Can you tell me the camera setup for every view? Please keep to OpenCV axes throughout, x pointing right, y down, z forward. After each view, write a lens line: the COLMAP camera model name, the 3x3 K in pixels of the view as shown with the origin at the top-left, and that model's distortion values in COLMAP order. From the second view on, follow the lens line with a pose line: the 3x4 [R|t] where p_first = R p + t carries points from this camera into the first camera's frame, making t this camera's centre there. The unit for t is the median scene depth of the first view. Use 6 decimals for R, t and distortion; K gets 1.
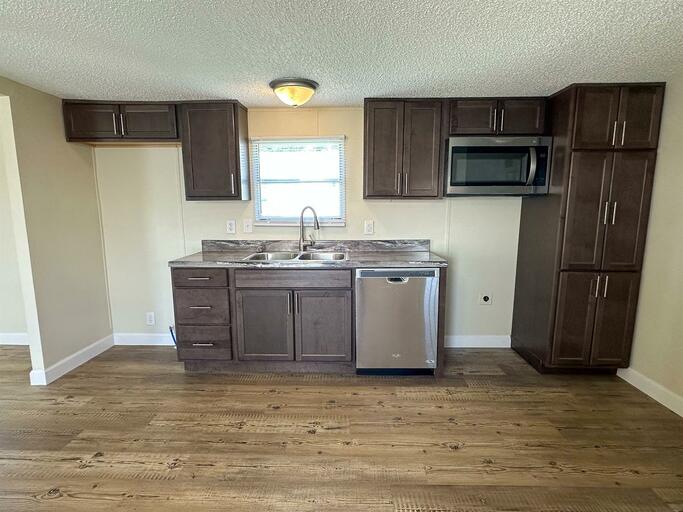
lens RADIAL K [[359.1, 0, 341.5], [0, 359.1, 256.0], [0, 0, 1]] dist [-0.001866, 0.000474]
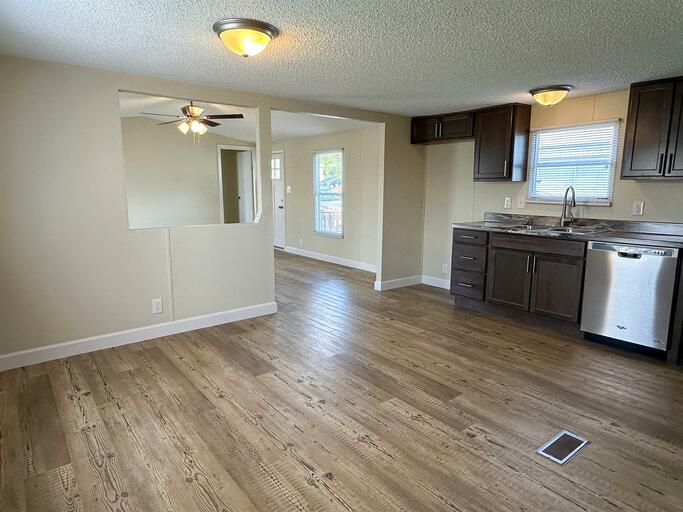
lens RADIAL K [[426.3, 0, 341.5], [0, 426.3, 256.0], [0, 0, 1]] dist [-0.002261, -0.001361]
pose [[0.646214, 0.130016, -0.752000, 0.523390], [-0.122986, 0.990243, 0.065523, 0.085782], [0.753182, 0.050143, 0.655899, -0.443711]]
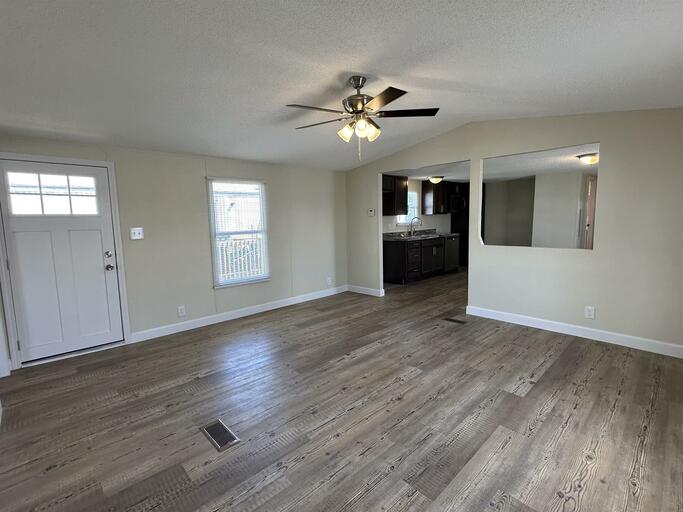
lens RADIAL K [[325.6, 0, 341.5], [0, 325.6, 256.0], [0, 0, 1]] dist [-0.001016, 0.000354]
pose [[0.699084, -0.097843, 0.708314, -2.386446], [0.128591, 0.991647, 0.010066, 0.051387], [-0.703382, 0.084046, 0.705826, -0.286941]]
